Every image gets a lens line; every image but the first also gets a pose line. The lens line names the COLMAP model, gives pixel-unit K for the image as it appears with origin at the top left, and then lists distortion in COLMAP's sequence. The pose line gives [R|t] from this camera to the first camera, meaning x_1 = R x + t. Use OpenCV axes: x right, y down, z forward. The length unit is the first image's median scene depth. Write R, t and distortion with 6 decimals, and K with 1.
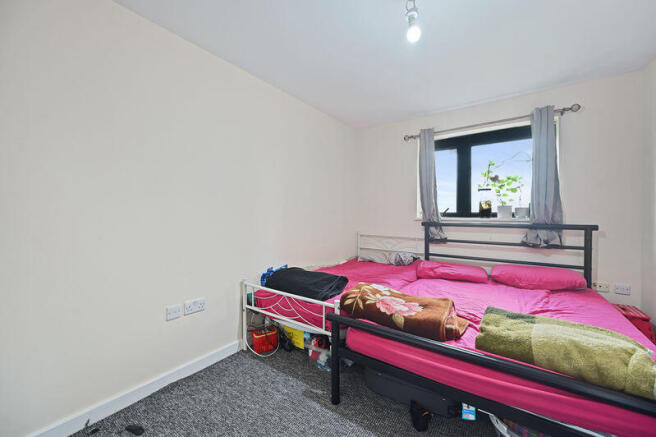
lens RADIAL K [[259.4, 0, 327.3], [0, 259.4, 219.9], [0, 0, 1]] dist [-0.004191, -0.000166]
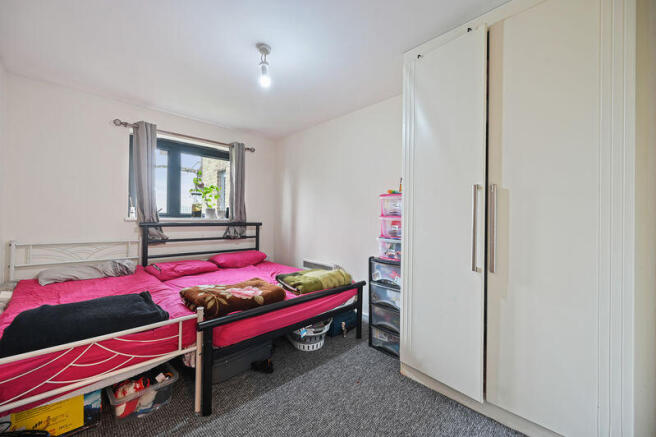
lens RADIAL K [[259.4, 0, 327.2], [0, 259.4, 217.3], [0, 0, 1]] dist [-0.004191, -0.000166]
pose [[0.177908, 0.001293, 0.984046, -0.472424], [0.004762, 0.999986, -0.002175, -0.007311], [-0.984036, 0.005072, 0.177899, 0.225038]]
